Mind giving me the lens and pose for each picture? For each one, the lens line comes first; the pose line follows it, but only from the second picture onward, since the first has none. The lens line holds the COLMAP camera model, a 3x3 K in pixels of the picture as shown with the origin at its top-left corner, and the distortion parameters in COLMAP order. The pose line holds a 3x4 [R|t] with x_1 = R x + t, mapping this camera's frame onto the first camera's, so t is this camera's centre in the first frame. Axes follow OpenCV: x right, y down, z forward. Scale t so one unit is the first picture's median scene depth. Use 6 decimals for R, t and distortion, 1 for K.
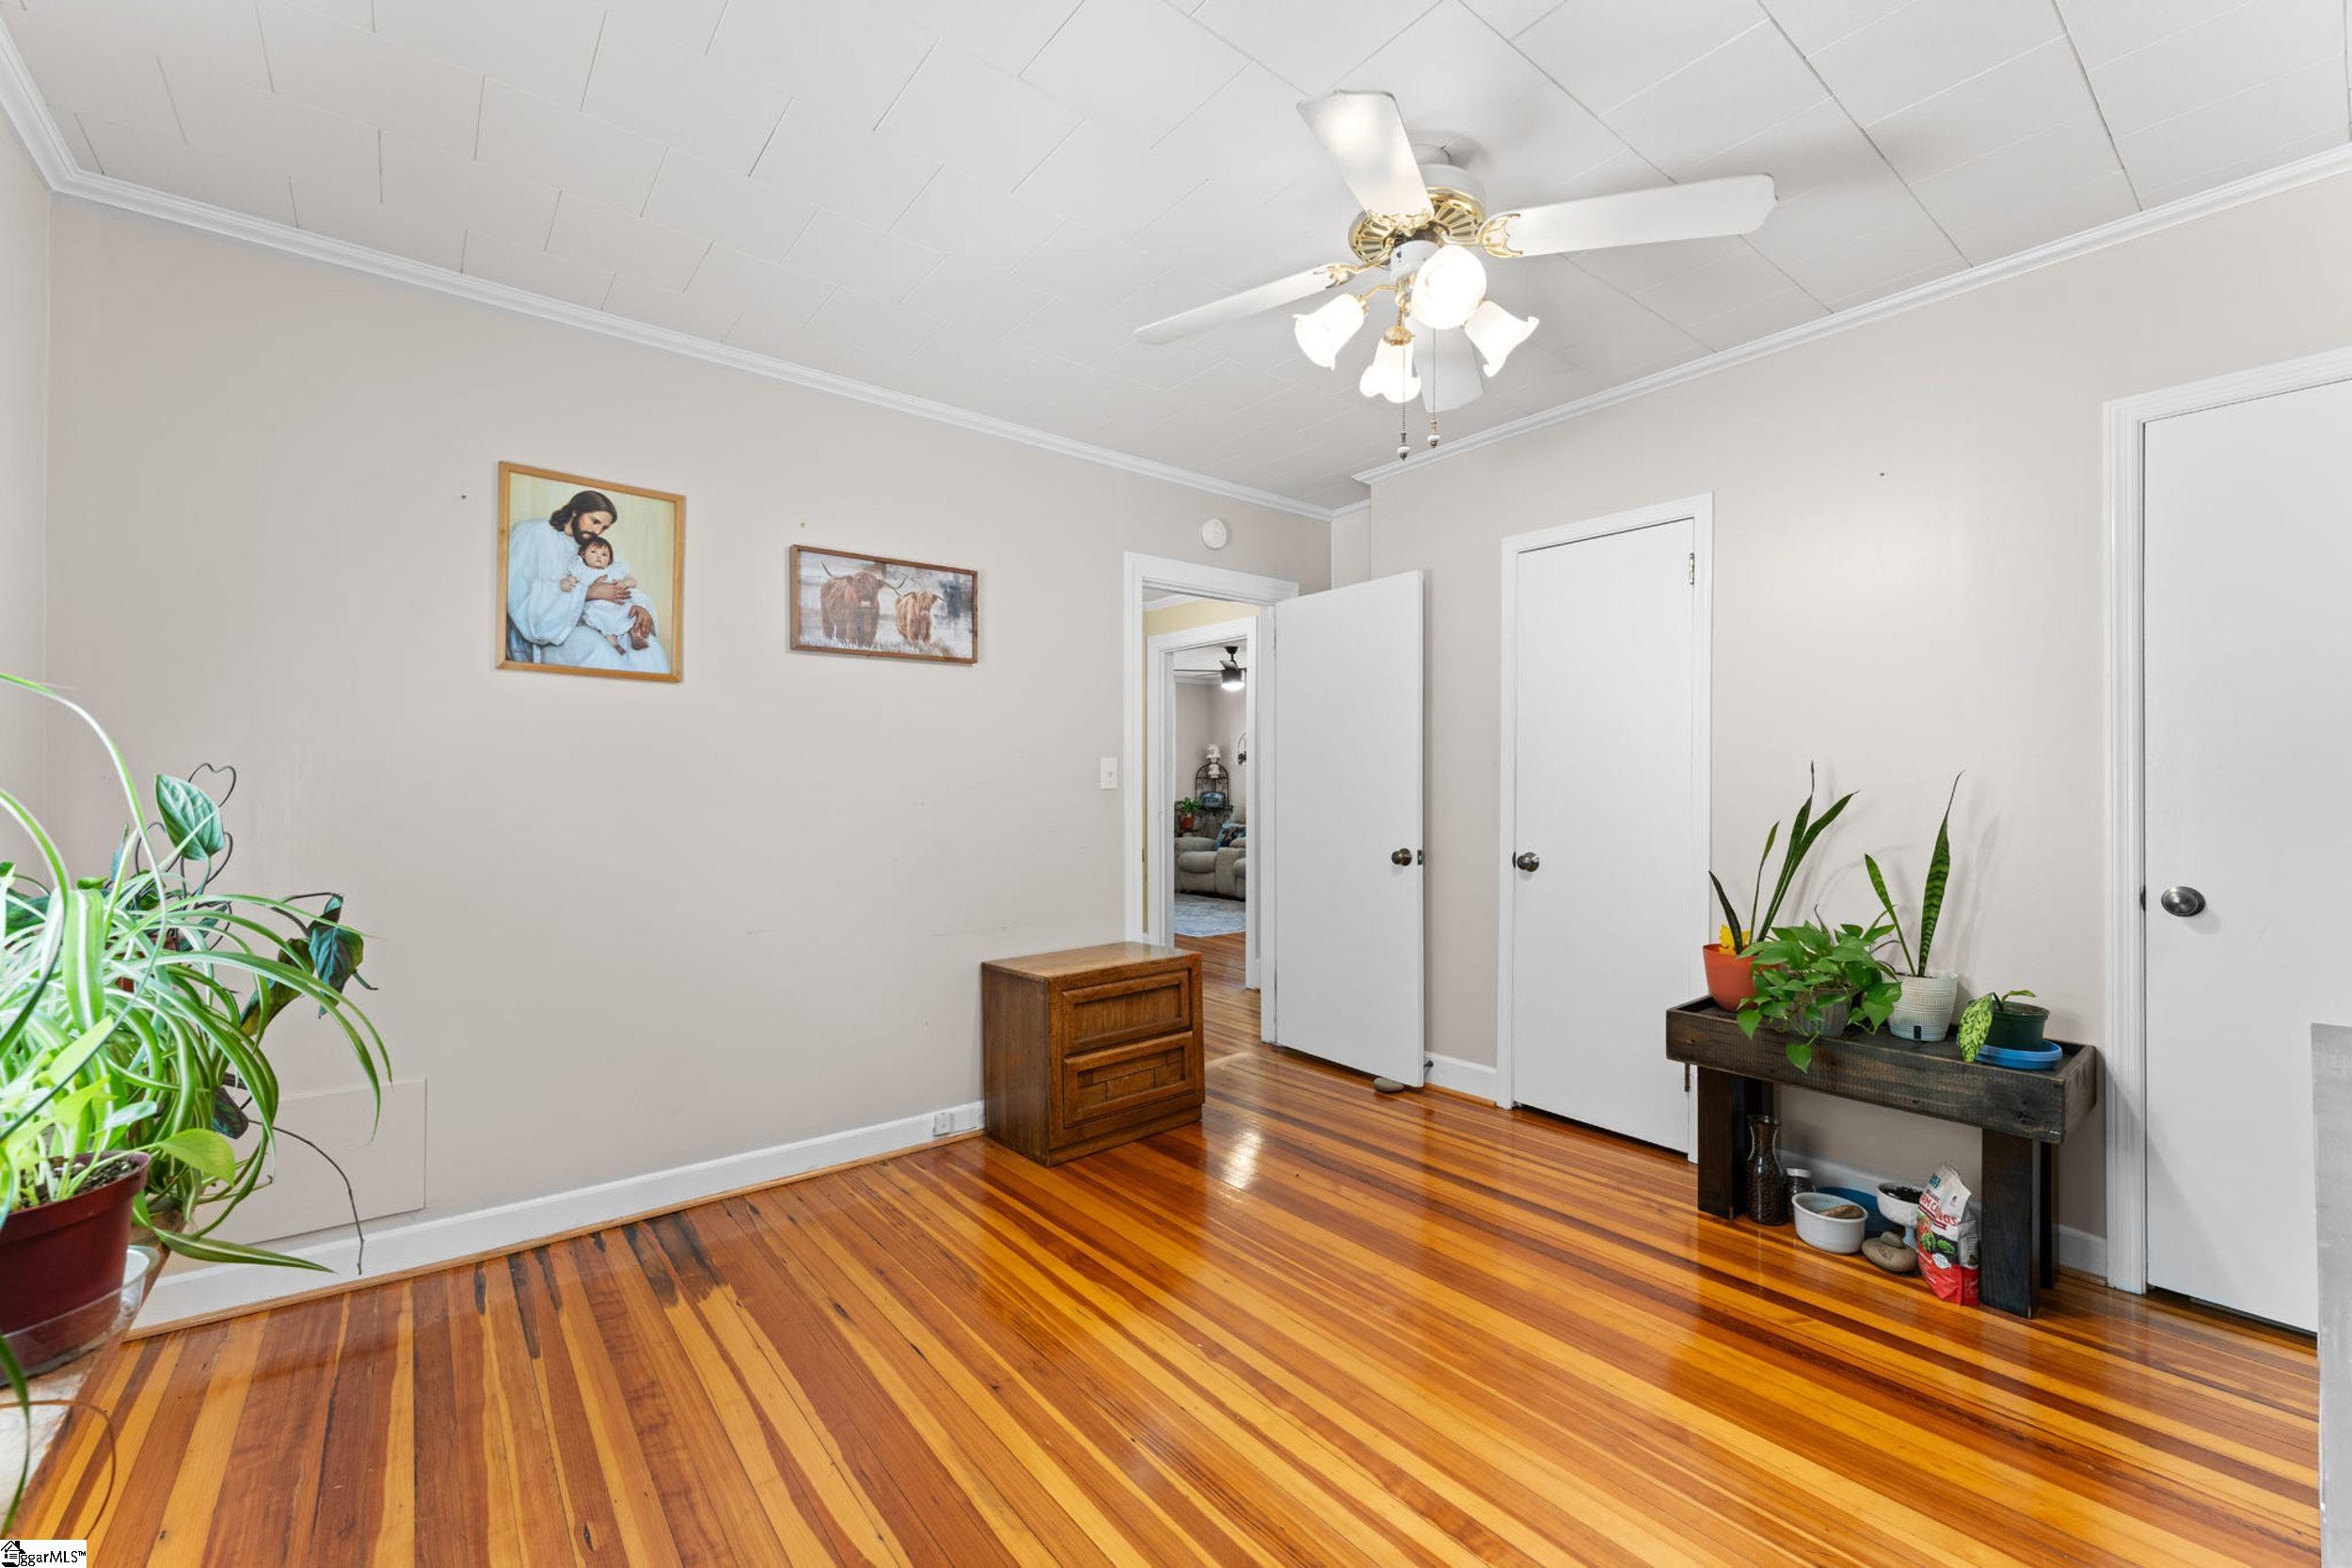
lens RADIAL K [[946.7, 0, 1175.5], [0, 946.7, 791.4], [0, 0, 1]] dist [0.000686, -0.001074]
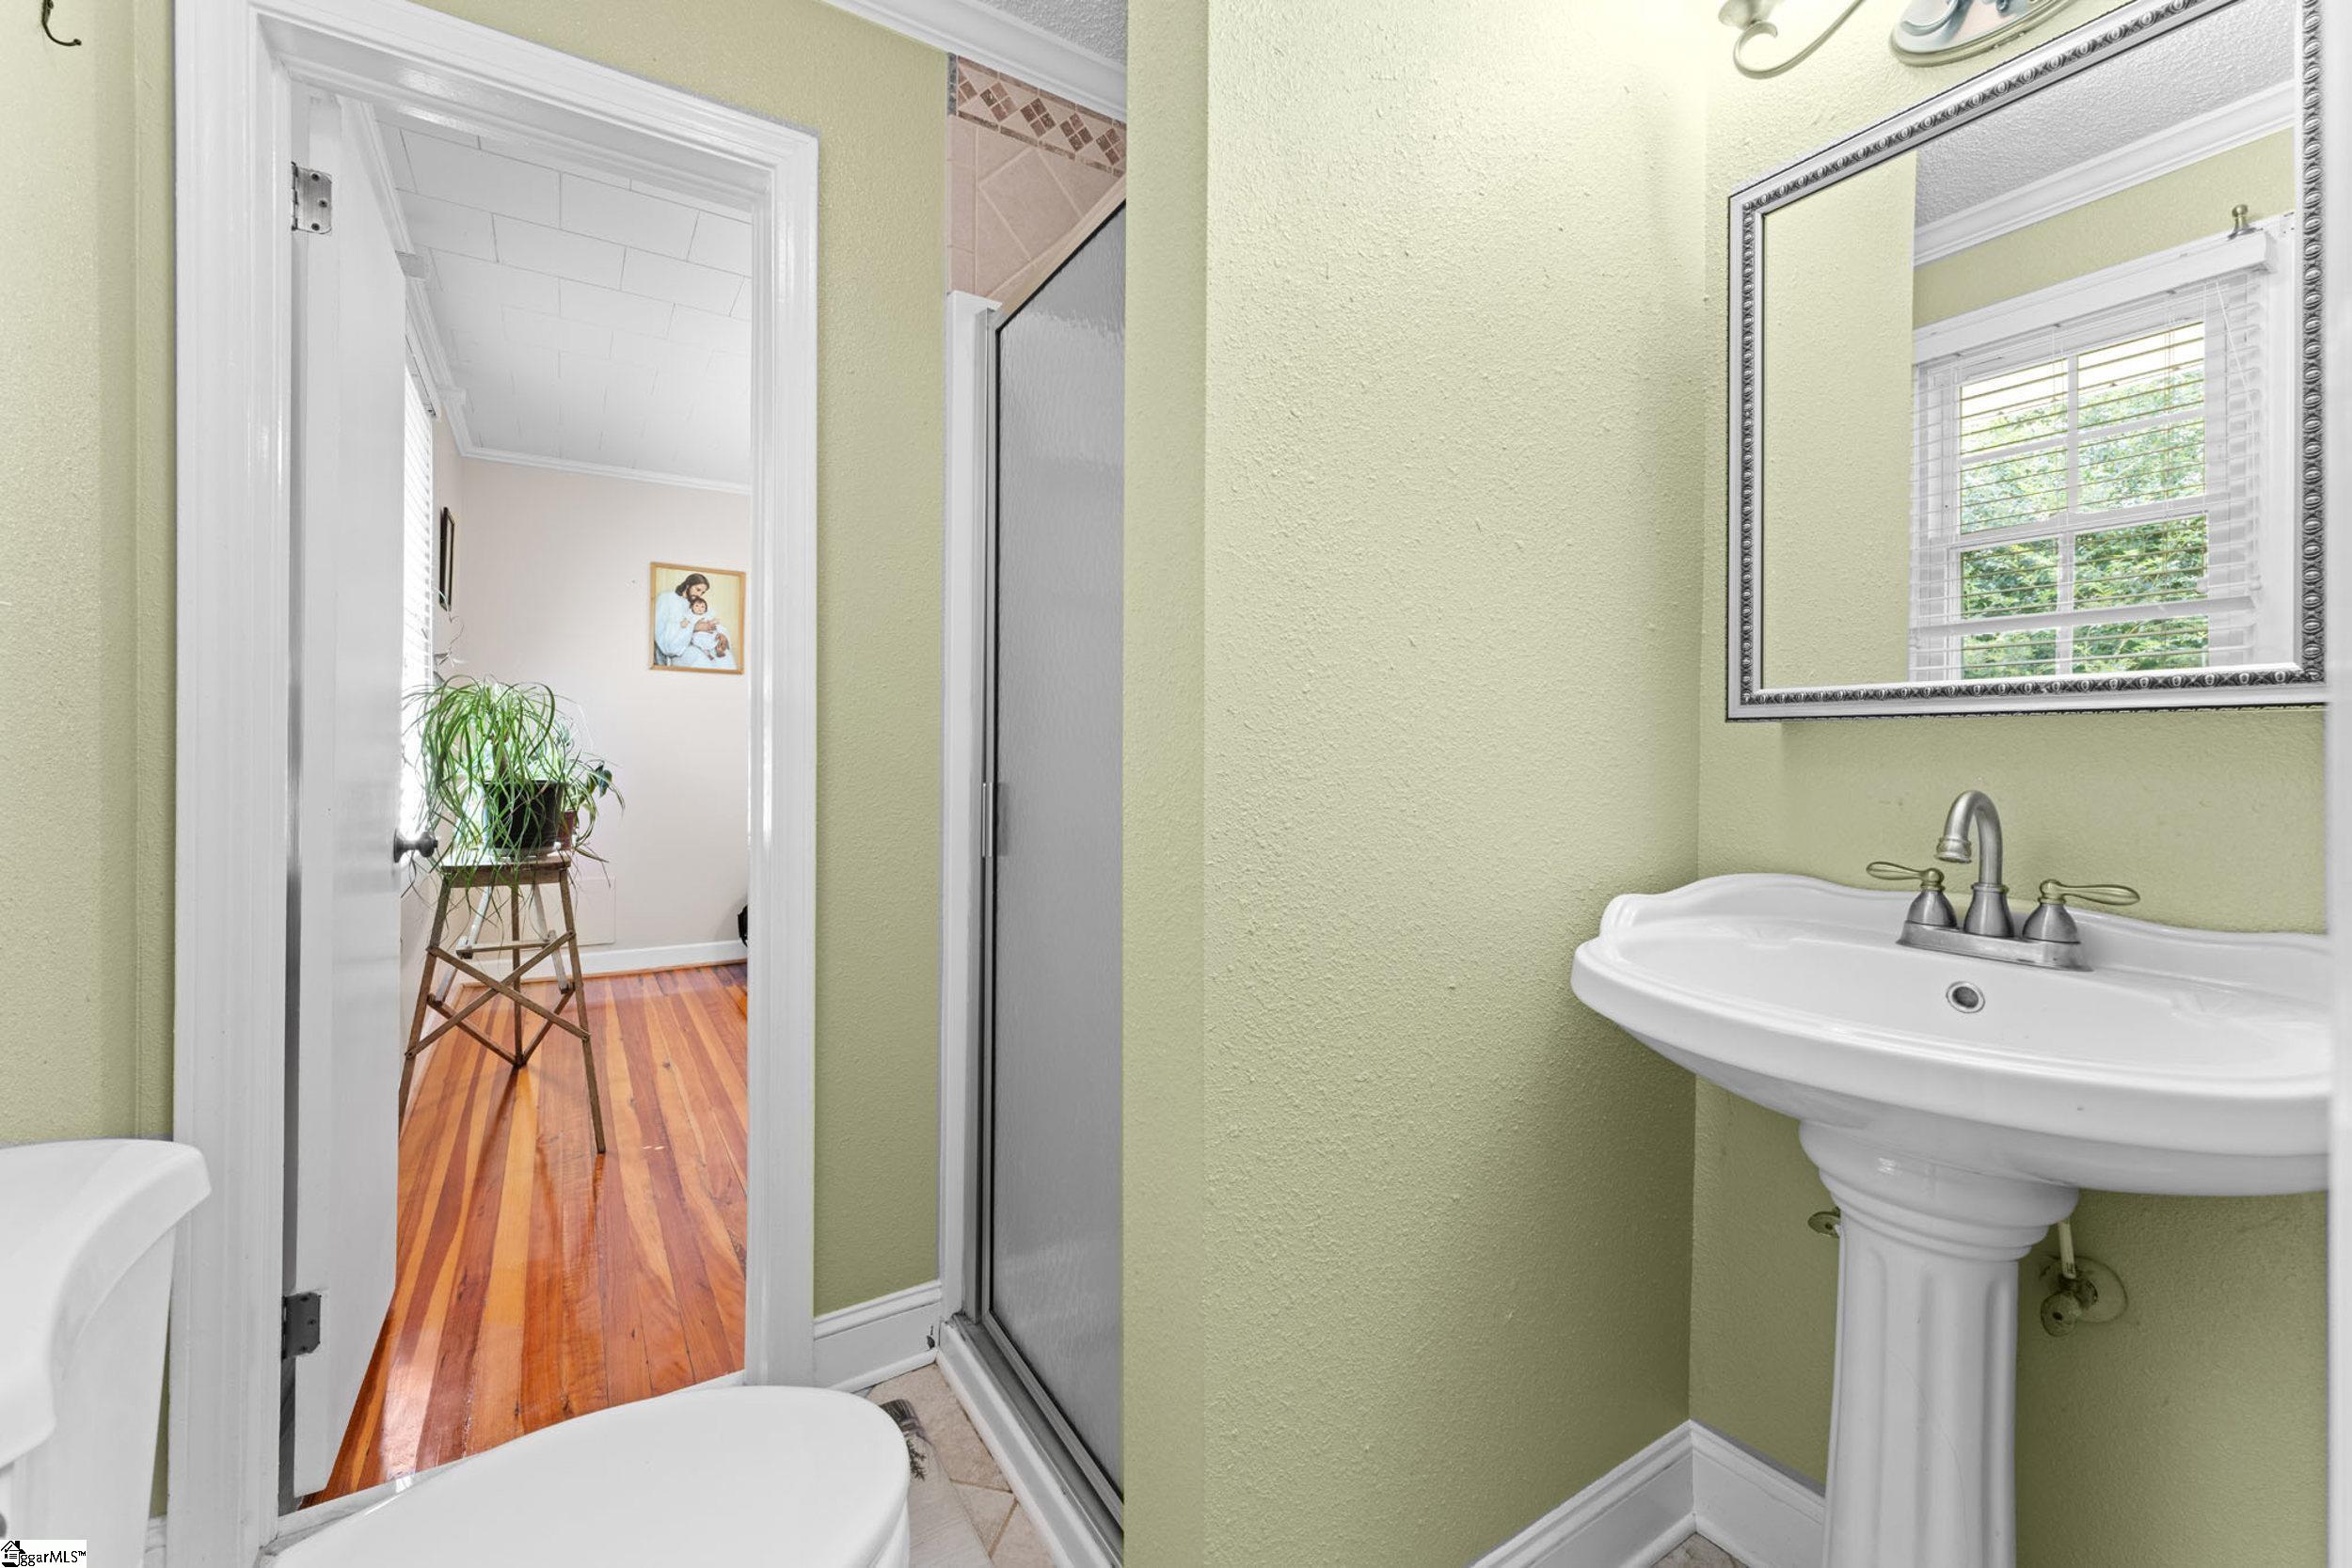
lens RADIAL K [[946.7, 0, 1163.0], [0, 946.7, 759.3], [0, 0, 1]] dist [0.000686, -0.001074]
pose [[0.993433, 0.001793, -0.114403, 0.522866], [-0.001532, 0.999996, 0.002372, 0.045819], [0.114407, -0.002181, 0.993432, -0.767244]]
